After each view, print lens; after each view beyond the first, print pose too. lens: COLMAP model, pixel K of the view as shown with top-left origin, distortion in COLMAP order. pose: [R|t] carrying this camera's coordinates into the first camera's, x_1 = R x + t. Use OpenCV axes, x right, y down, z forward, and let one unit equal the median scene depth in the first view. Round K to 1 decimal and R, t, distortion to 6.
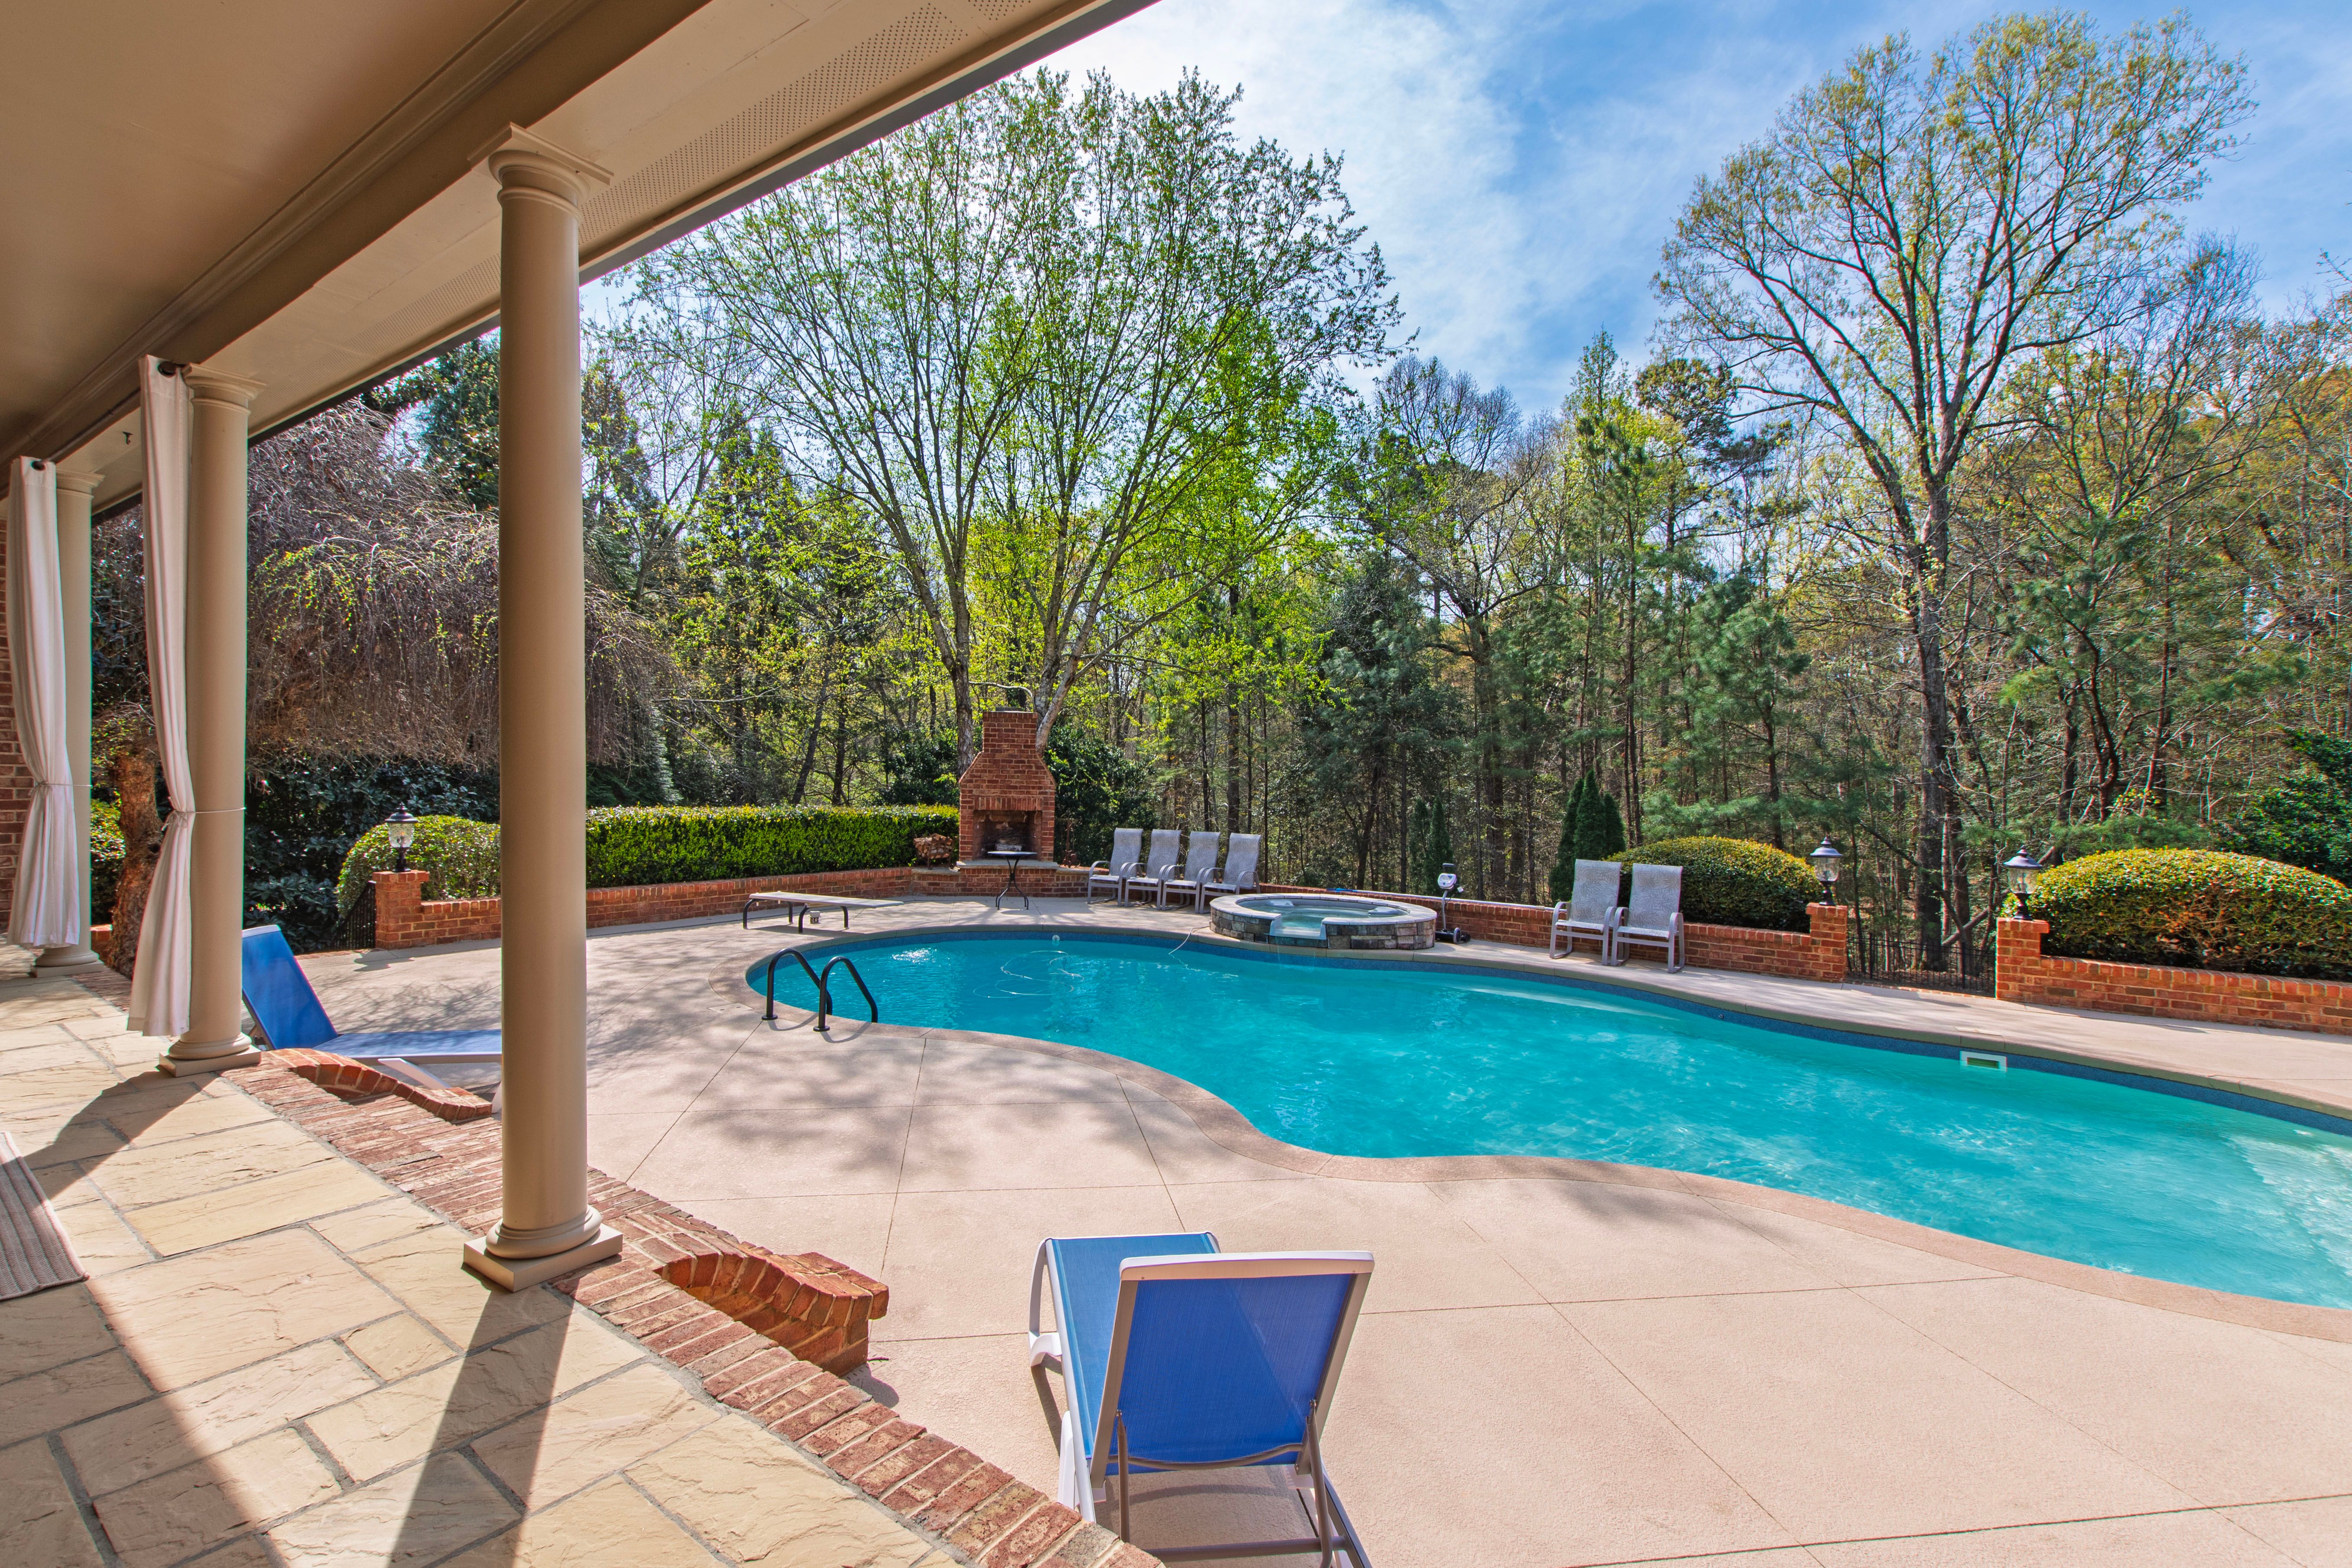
lens RADIAL K [[1046.2, 0, 1167.7], [0, 1046.2, 778.5], [0, 0, 1]] dist [-0.000377, -0.000039]
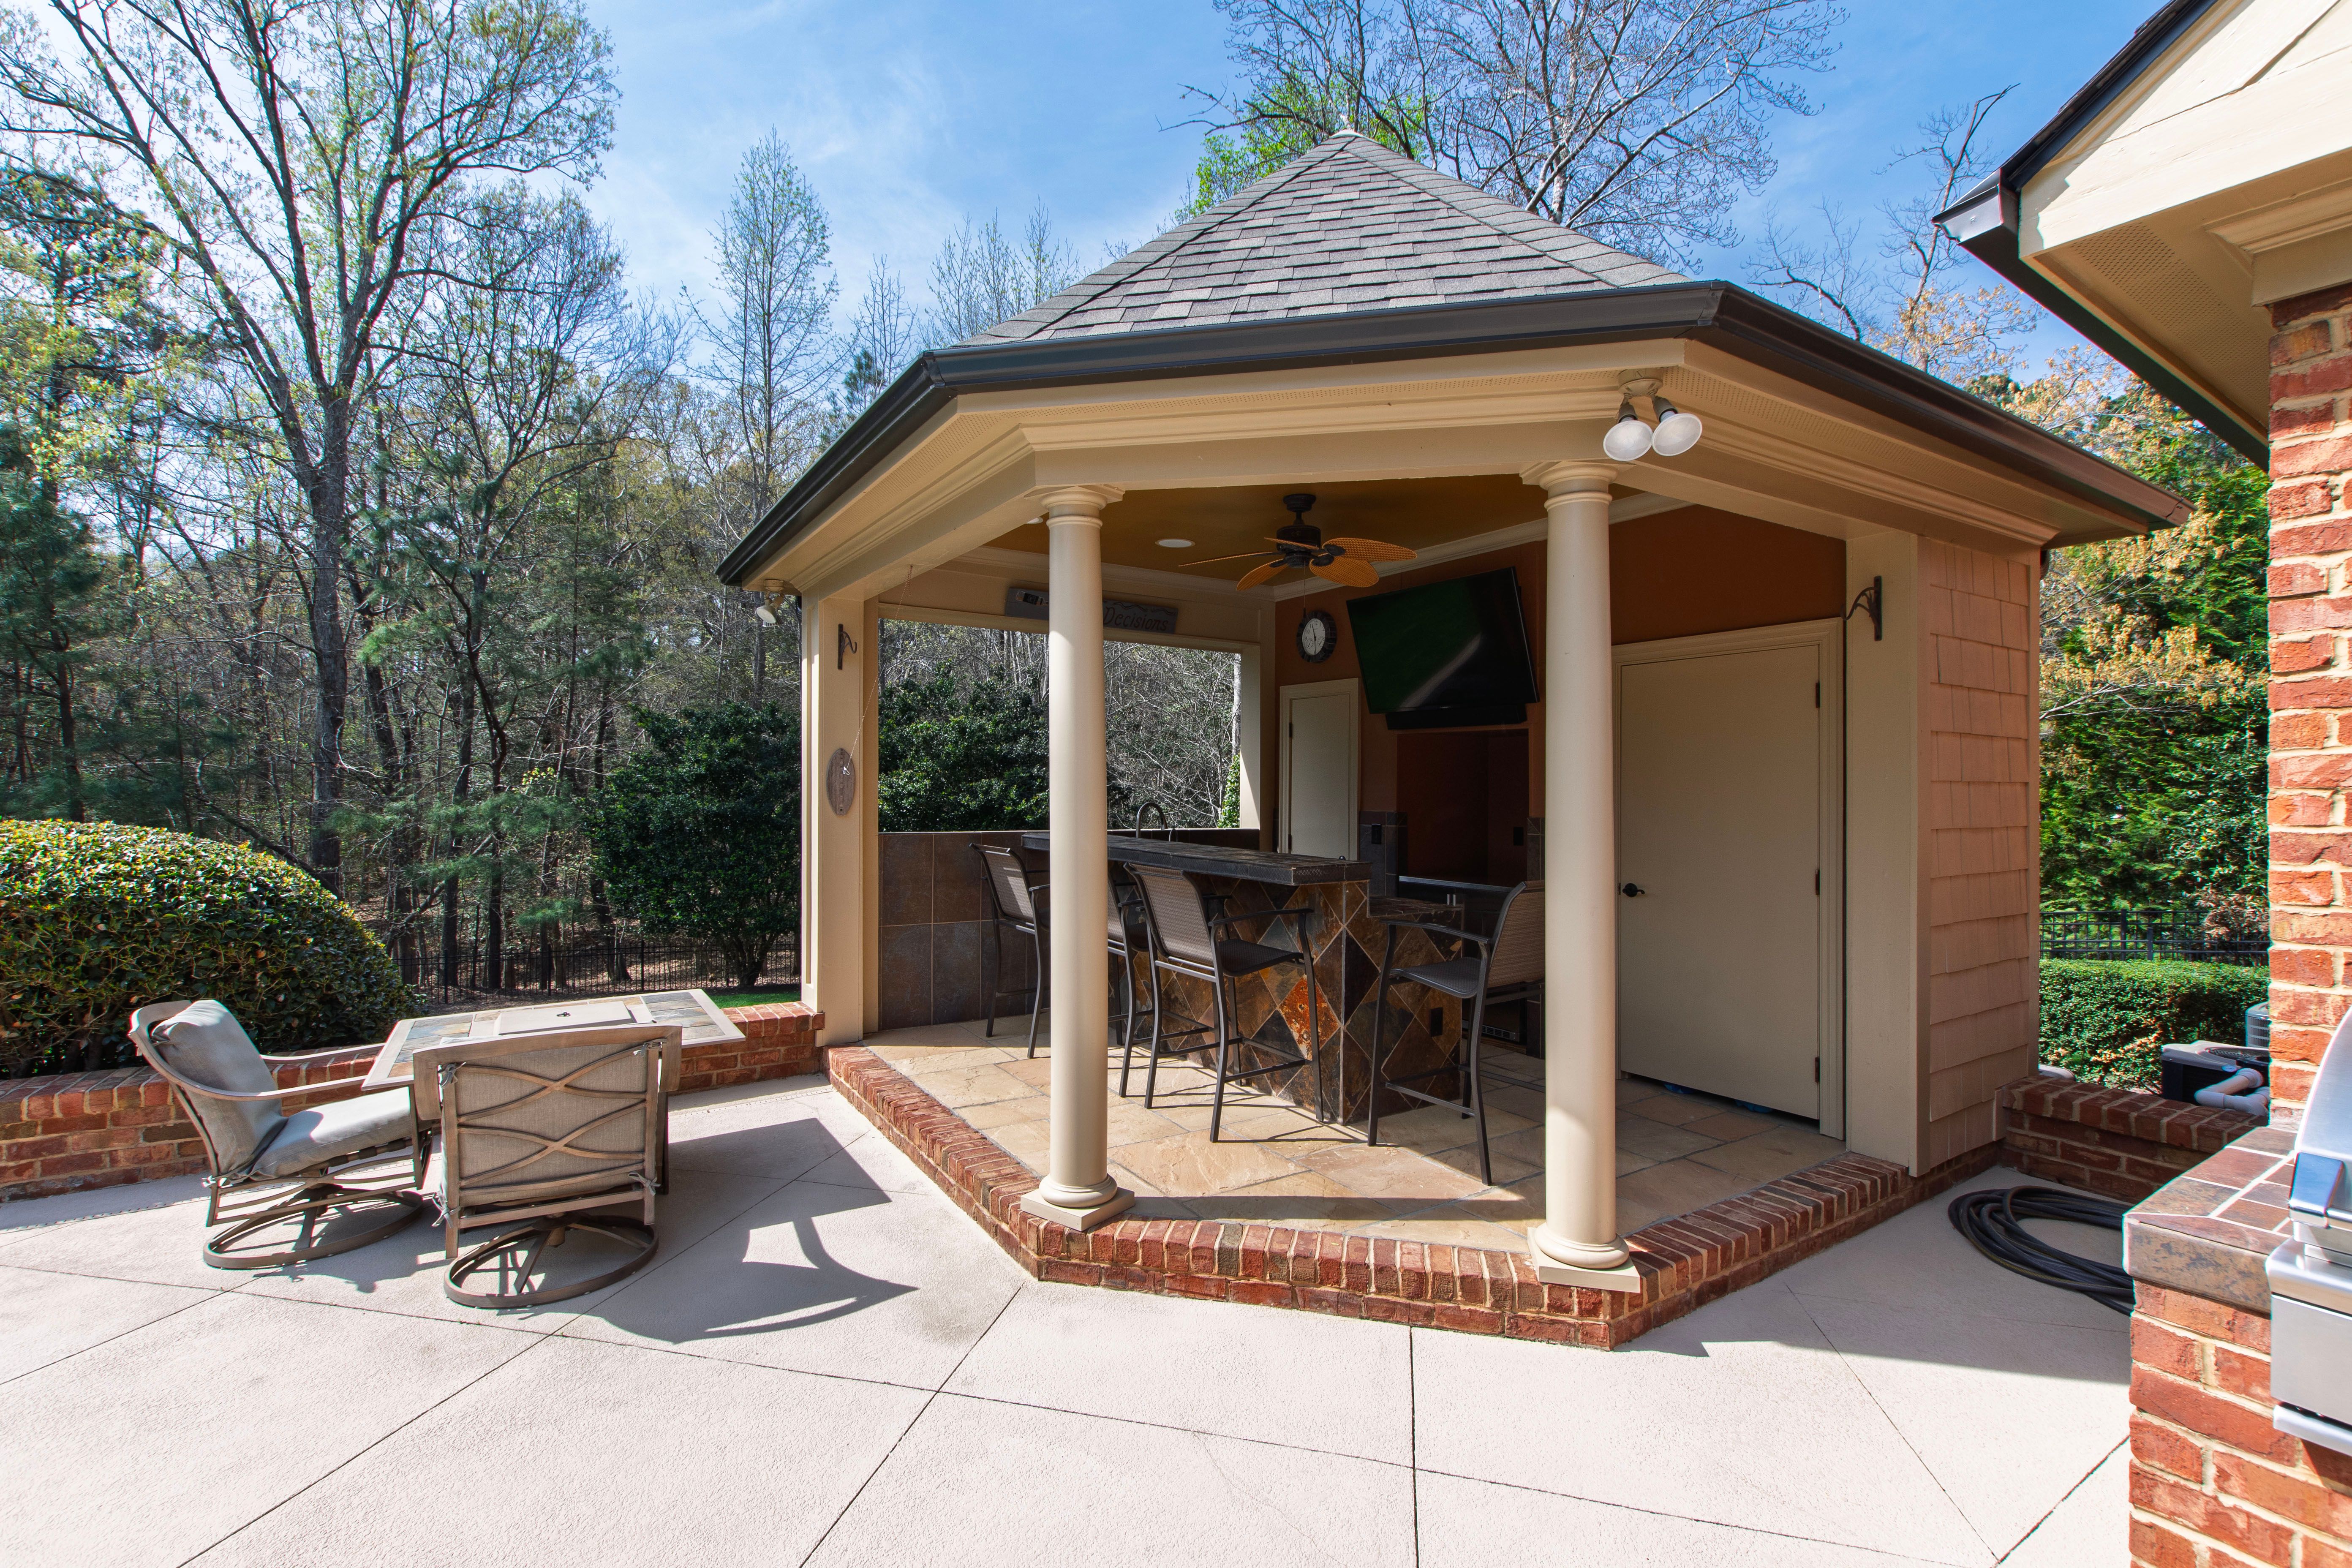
lens RADIAL K [[1046.3, 0, 1167.7], [0, 1046.3, 778.5], [0, 0, 1]] dist [-0.000377, -0.000039]
pose [[0.364622, -0.007022, 0.931129, 0.592681], [0.002166, 0.999975, 0.006693, 0.037886], [-0.931153, -0.000424, 0.364628, 0.269115]]
